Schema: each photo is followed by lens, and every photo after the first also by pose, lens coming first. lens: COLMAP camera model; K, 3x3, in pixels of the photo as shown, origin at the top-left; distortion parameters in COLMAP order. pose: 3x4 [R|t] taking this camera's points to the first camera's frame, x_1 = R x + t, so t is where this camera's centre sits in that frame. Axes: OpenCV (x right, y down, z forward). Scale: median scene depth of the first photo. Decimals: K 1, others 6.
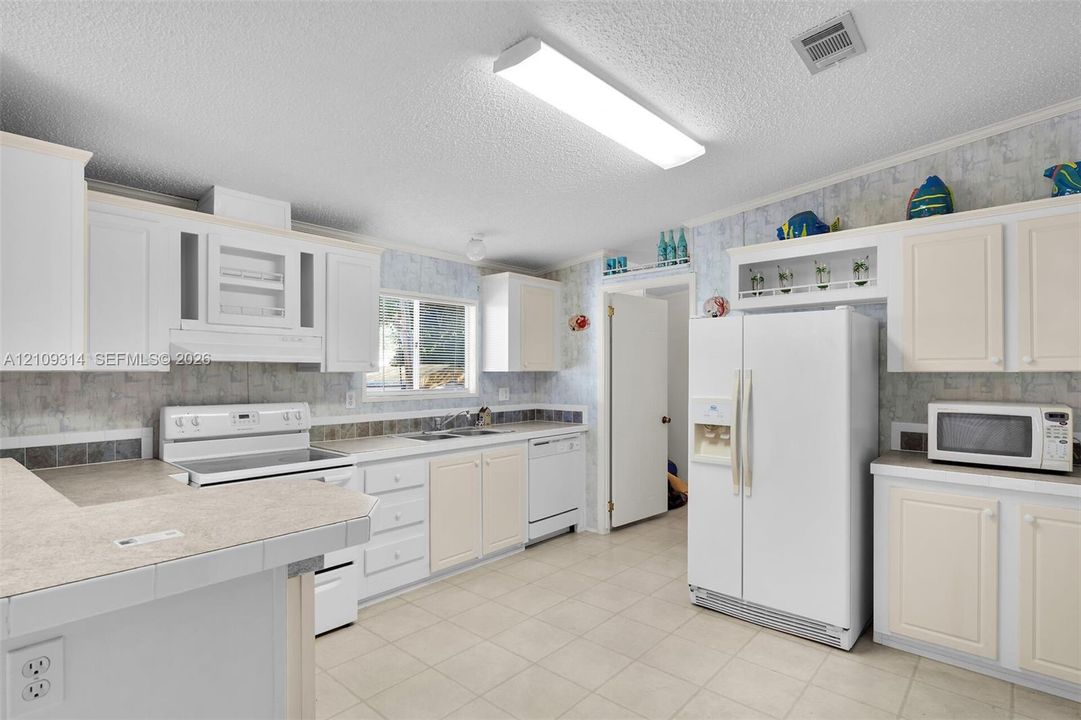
lens RADIAL K [[543.0, 0, 543.3], [0, 543.0, 368.3], [0, 0, 1]] dist [-0.004547, -0.000177]
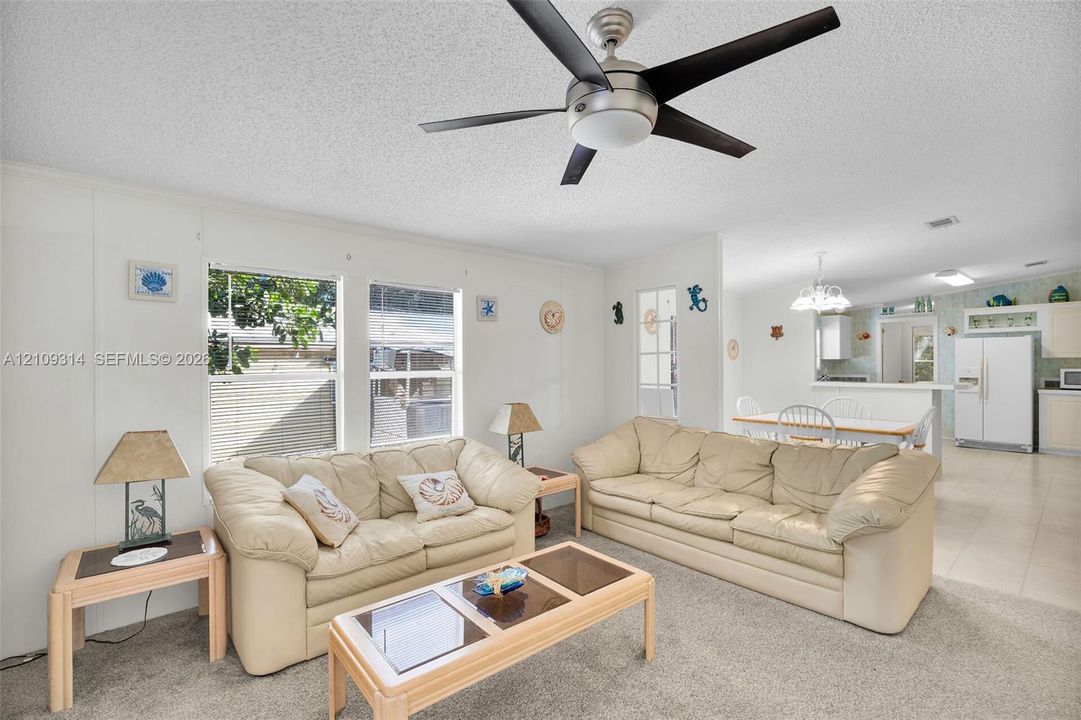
lens RADIAL K [[484.4, 0, 537.4], [0, 484.4, 361.6], [0, 0, 1]] dist [-0.008919, 0.000305]
pose [[0.990720, -0.006179, -0.135778, -1.490014], [0.007047, 0.999958, 0.005911, -0.006716], [0.135736, -0.006813, 0.990722, -1.668203]]
